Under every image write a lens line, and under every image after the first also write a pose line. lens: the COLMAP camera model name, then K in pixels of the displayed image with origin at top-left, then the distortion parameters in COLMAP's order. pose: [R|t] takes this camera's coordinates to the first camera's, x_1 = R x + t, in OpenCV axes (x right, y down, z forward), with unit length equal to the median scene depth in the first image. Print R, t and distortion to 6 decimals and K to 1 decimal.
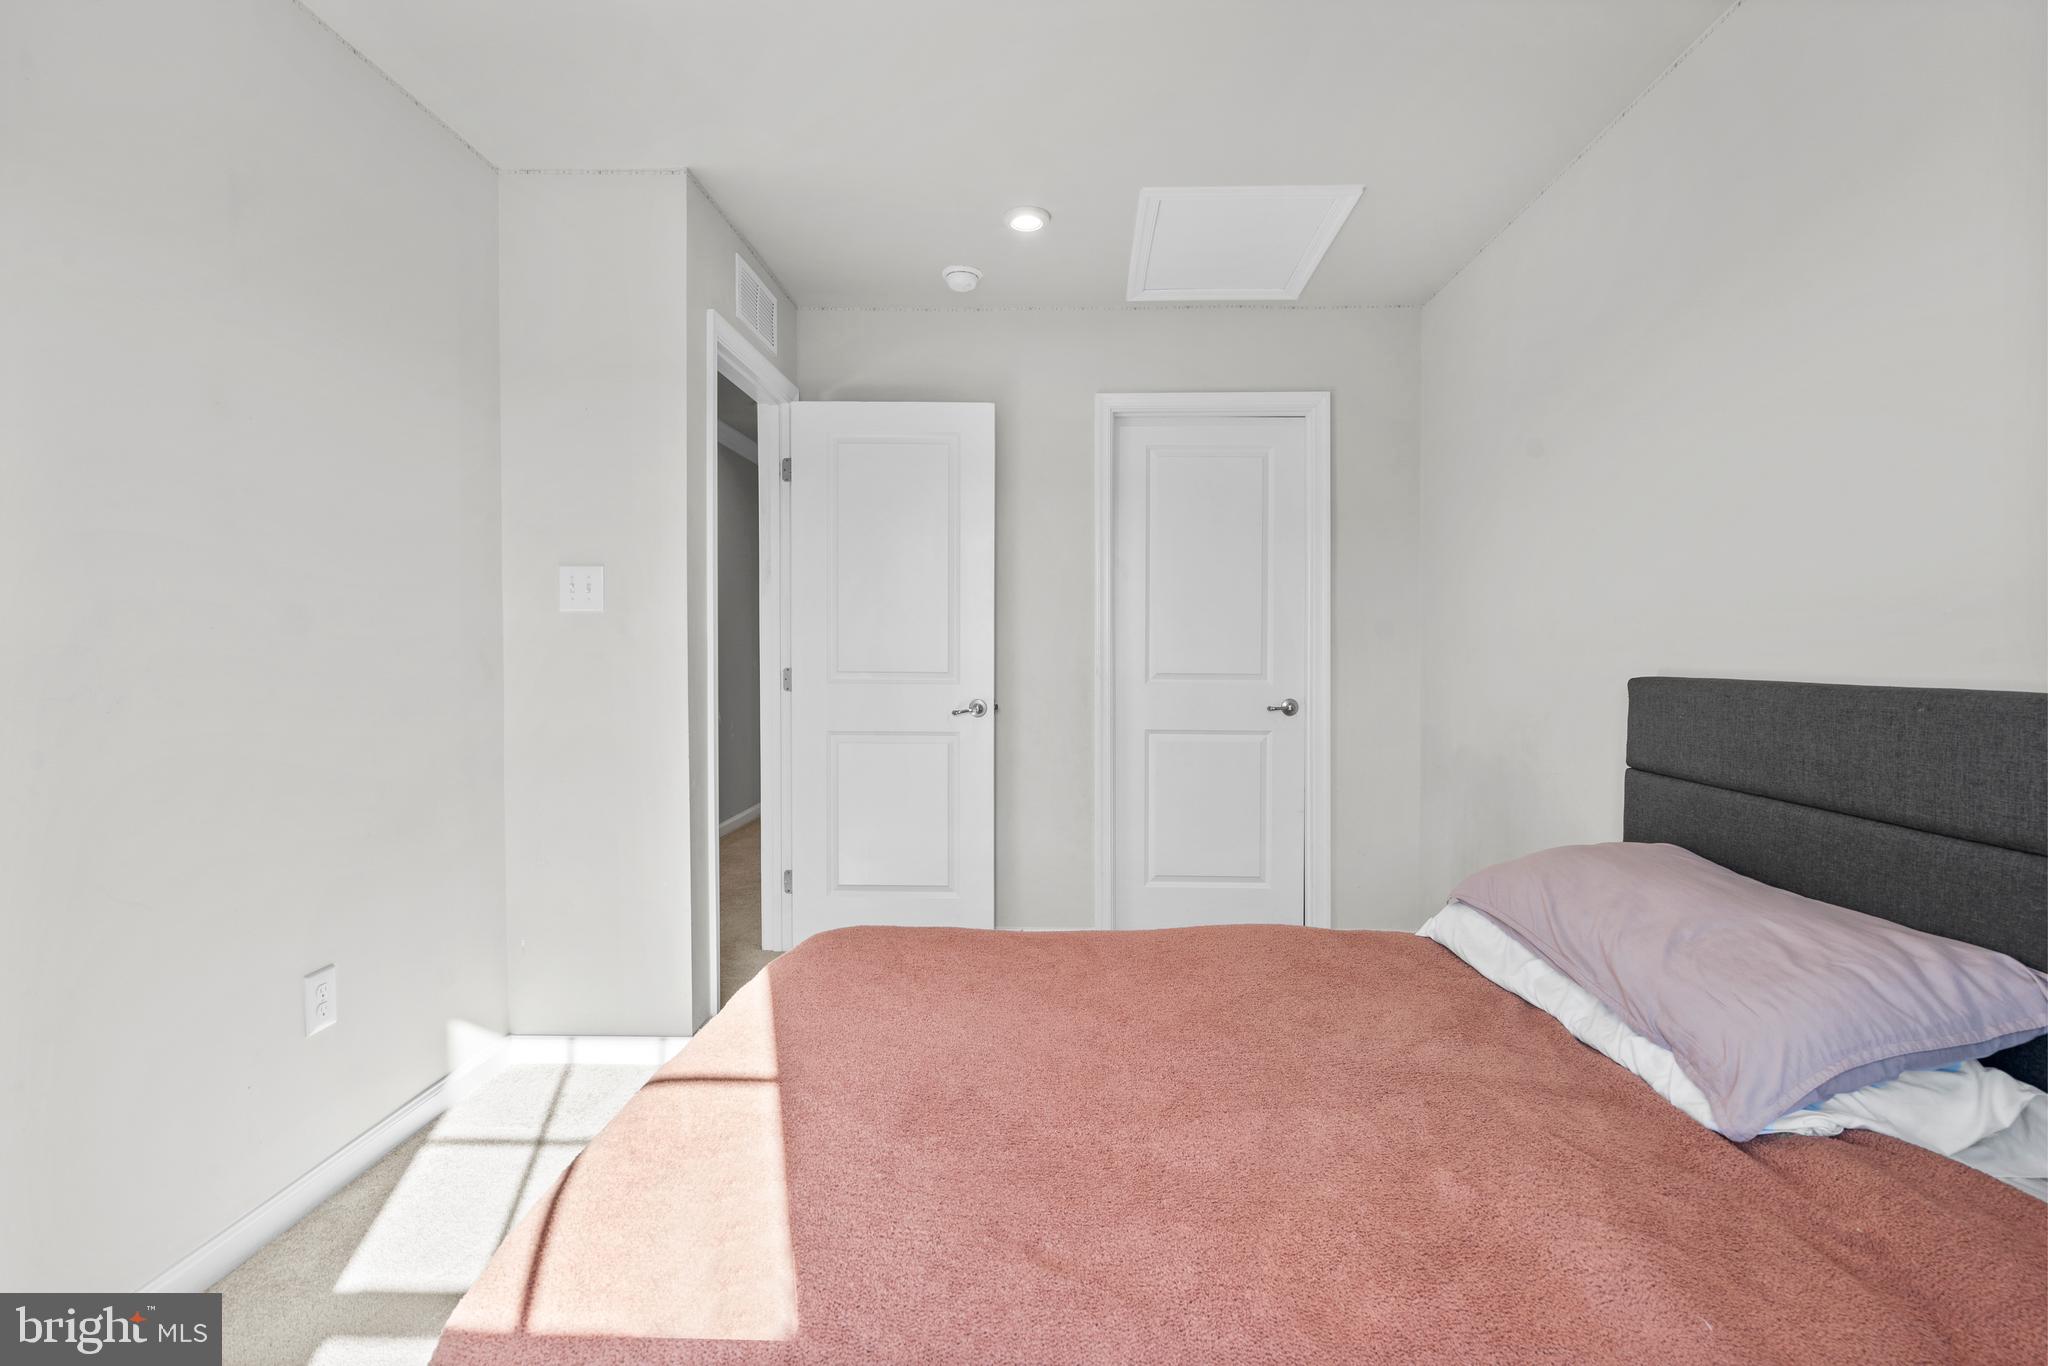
lens RADIAL K [[963.0, 0, 1024.0], [0, 963.0, 683.0], [0, 0, 1]] dist [0.001837, 0.000855]
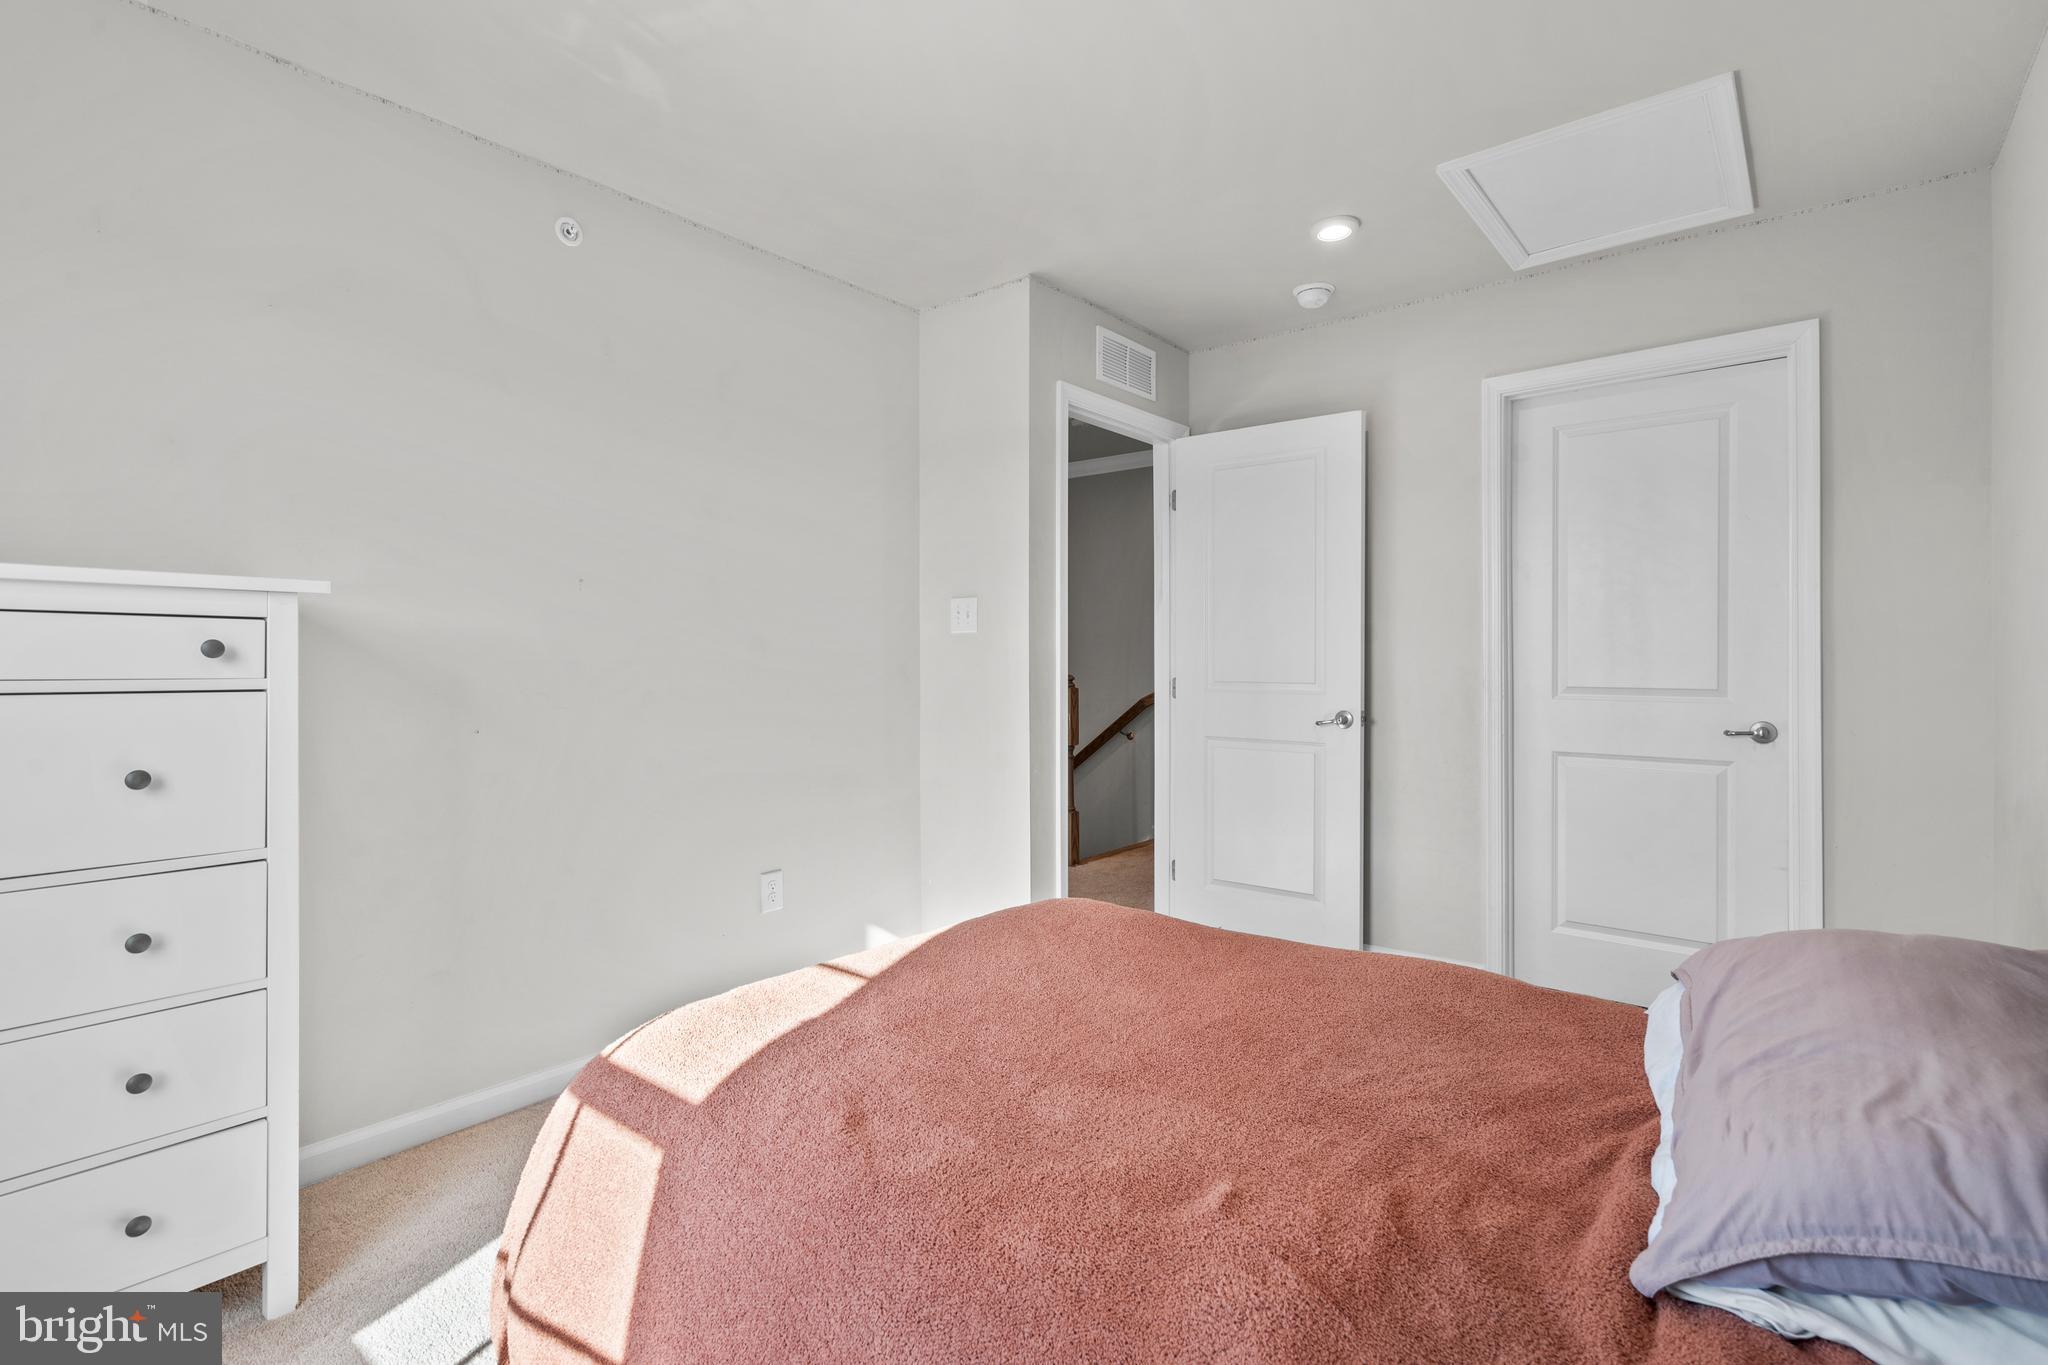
lens RADIAL K [[938.5, 0, 1012.7], [0, 938.5, 680.0], [0, 0, 1]] dist [-0.001294, 0.000145]
pose [[0.787234, 0.008592, -0.616594, 0.283189], [-0.017052, 0.999824, -0.007839, -0.001012], [0.616418, 0.016685, 0.787242, 0.031267]]
